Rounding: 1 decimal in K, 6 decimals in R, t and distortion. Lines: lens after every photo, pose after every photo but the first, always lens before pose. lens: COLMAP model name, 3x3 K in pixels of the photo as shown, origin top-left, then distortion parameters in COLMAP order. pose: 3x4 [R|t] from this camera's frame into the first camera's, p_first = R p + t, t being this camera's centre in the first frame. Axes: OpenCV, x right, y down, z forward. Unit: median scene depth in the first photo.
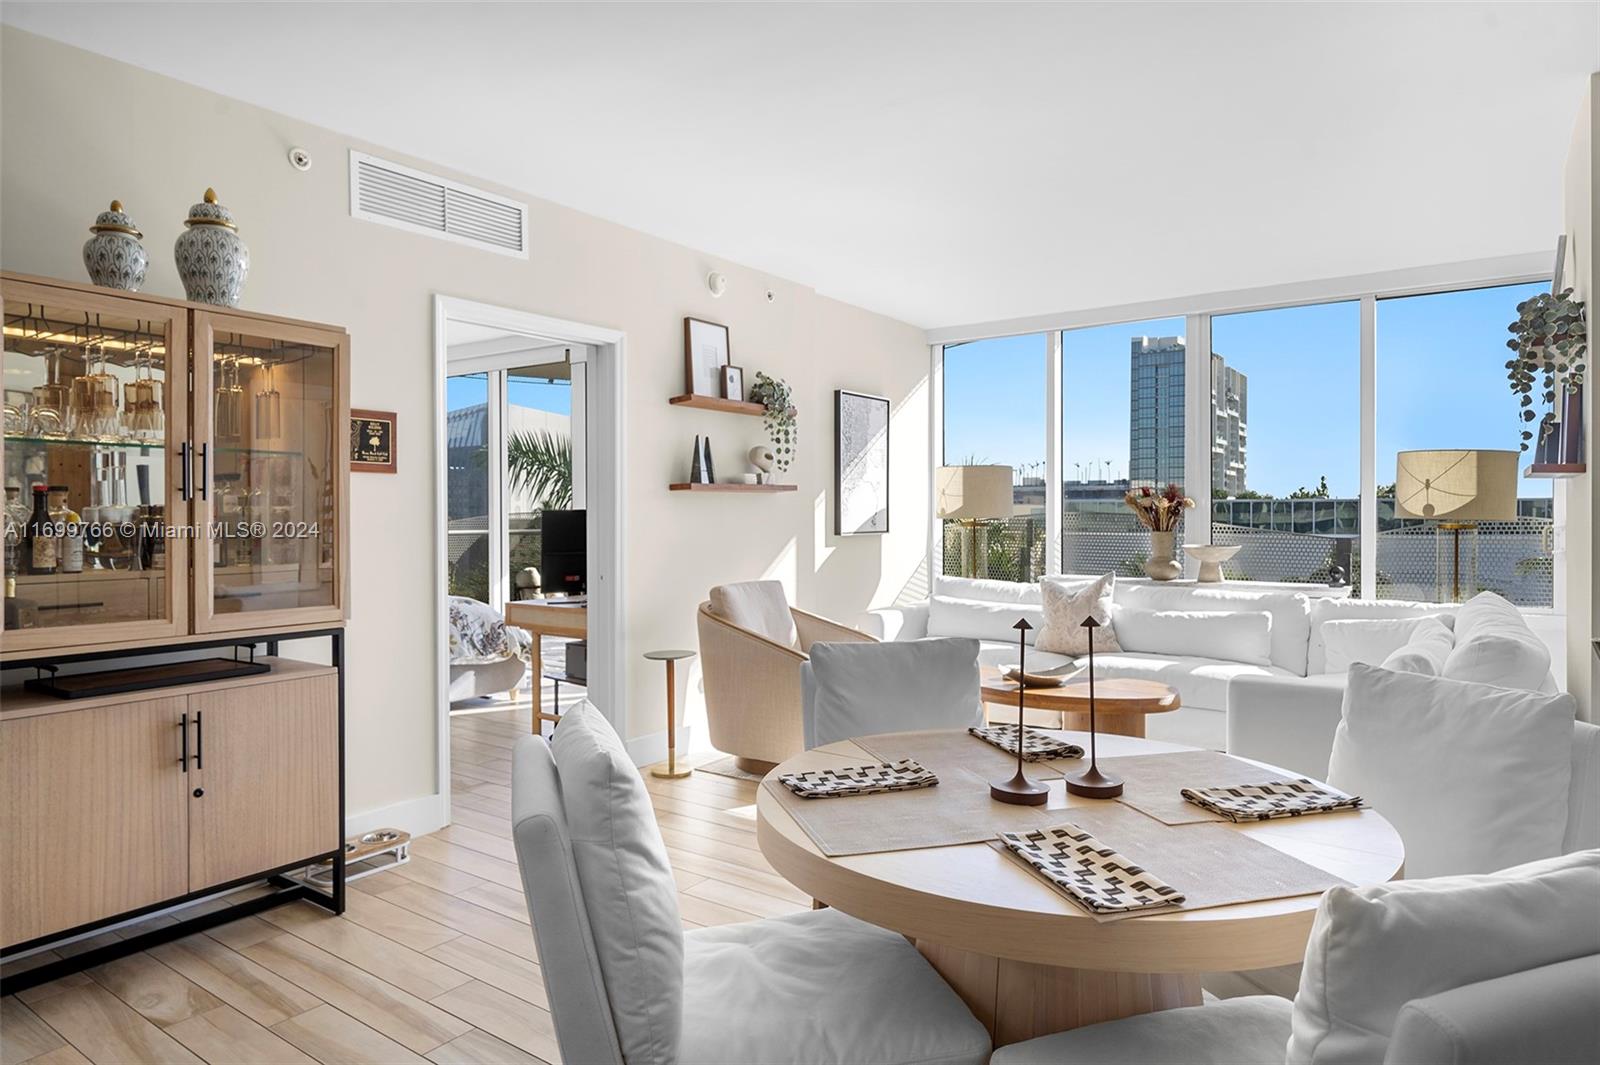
lens RADIAL K [[971.1, 0, 810.3], [0, 971.1, 527.0], [0, 0, 1]] dist [-0.003707, -0.001654]
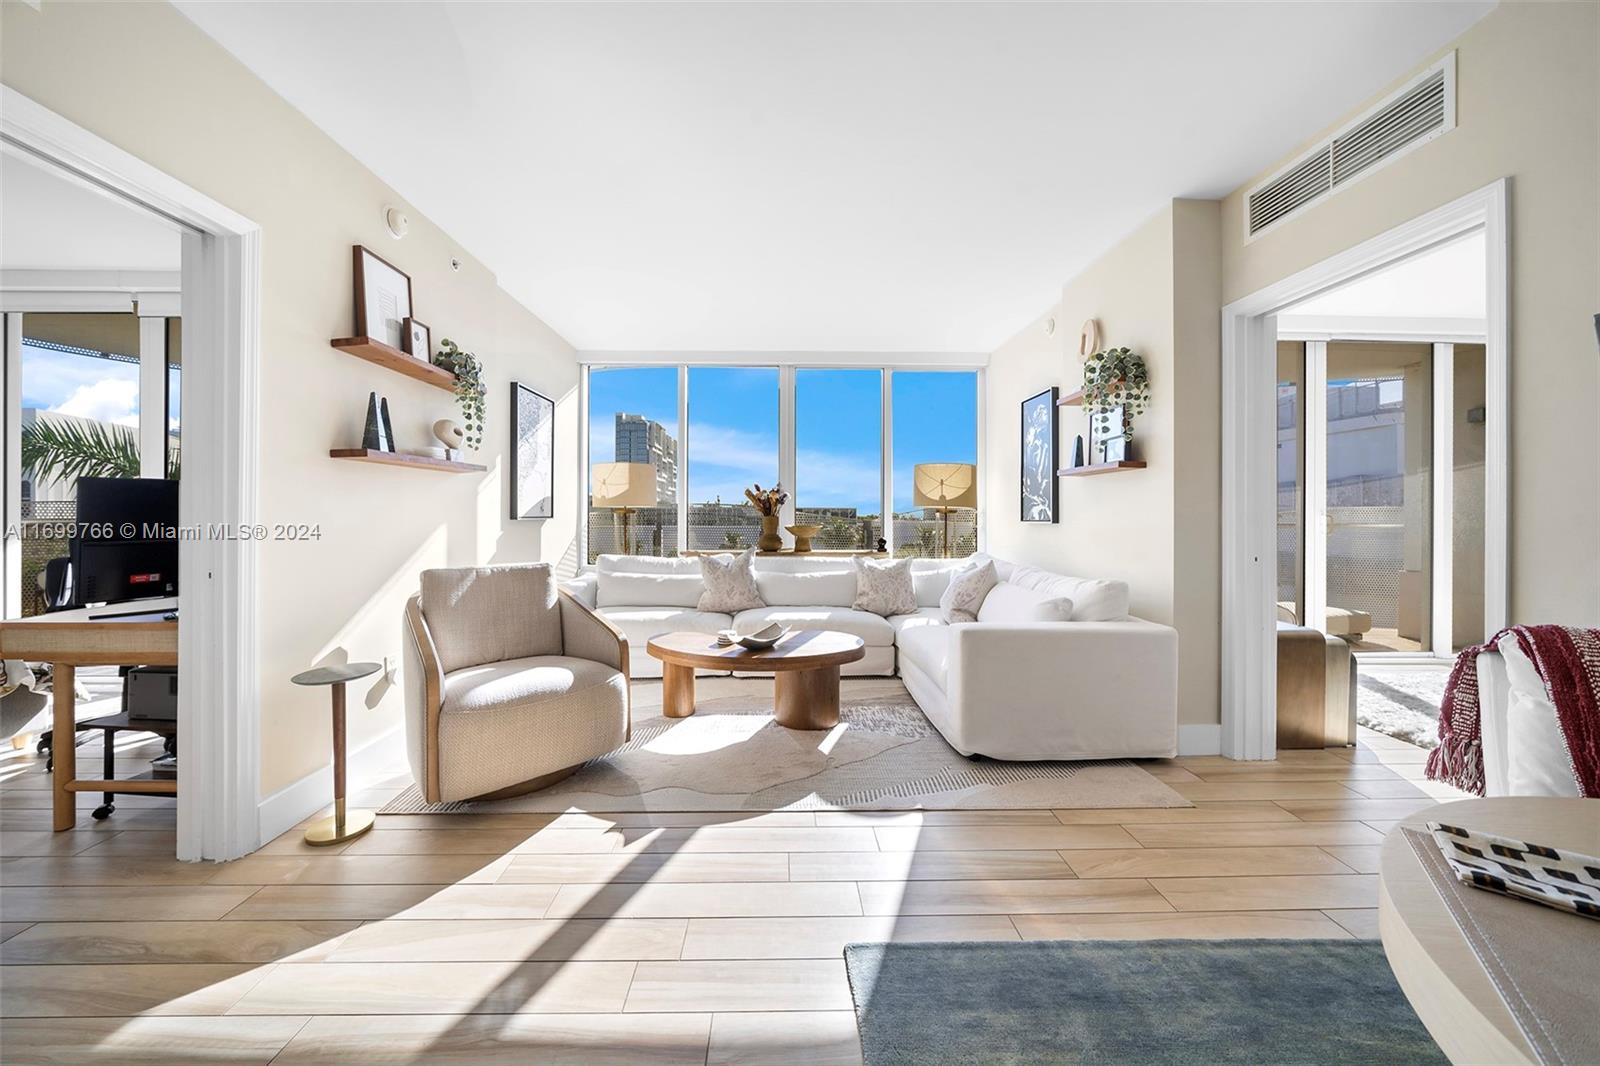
lens RADIAL K [[561.8, 0, 794.7], [0, 561.8, 512.9], [0, 0, 1]] dist [-0.004328, -0.000885]
pose [[0.806992, 0.003490, 0.590553, -0.099778], [0.007110, 0.999853, -0.015624, 0.015392], [-0.590520, 0.016807, 0.806848, 0.382386]]
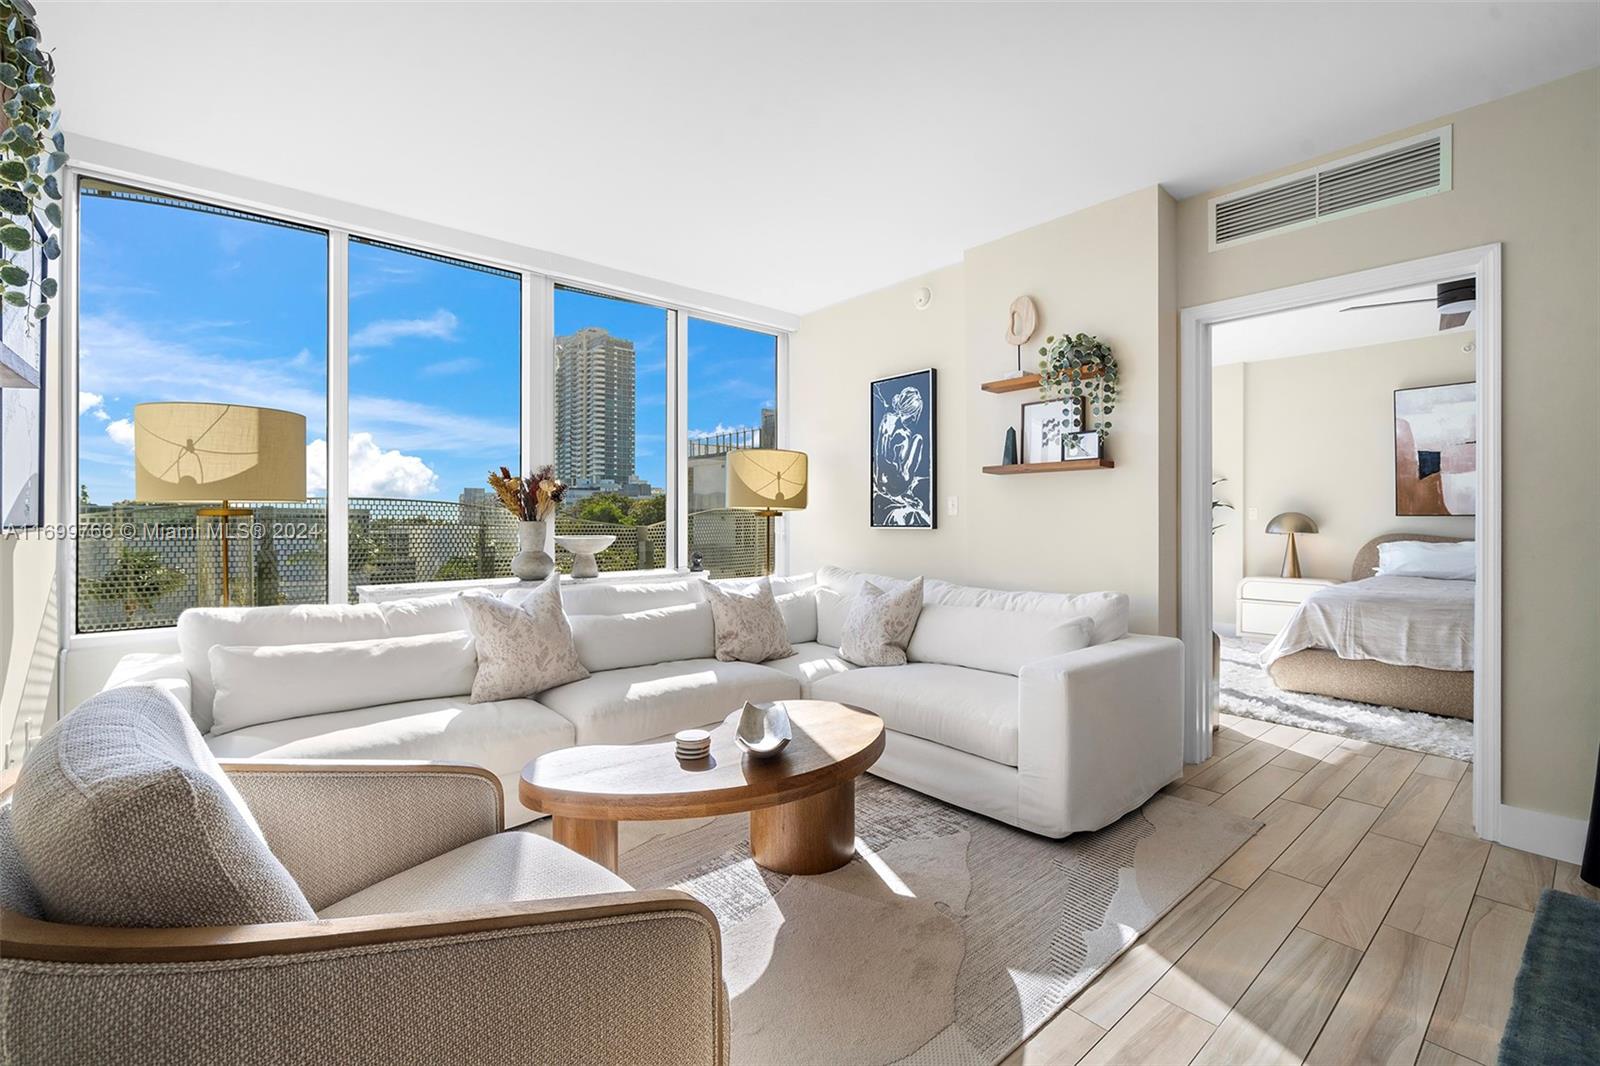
lens RADIAL K [[682.2, 0, 777.3], [0, 682.2, 521.9], [0, 0, 1]] dist [-0.006049, 0.000833]
pose [[0.263731, -0.004764, 0.964584, -0.170767], [0.012982, 0.999915, 0.001389, 0.008580], [-0.964509, 0.012156, 0.263771, 0.746795]]
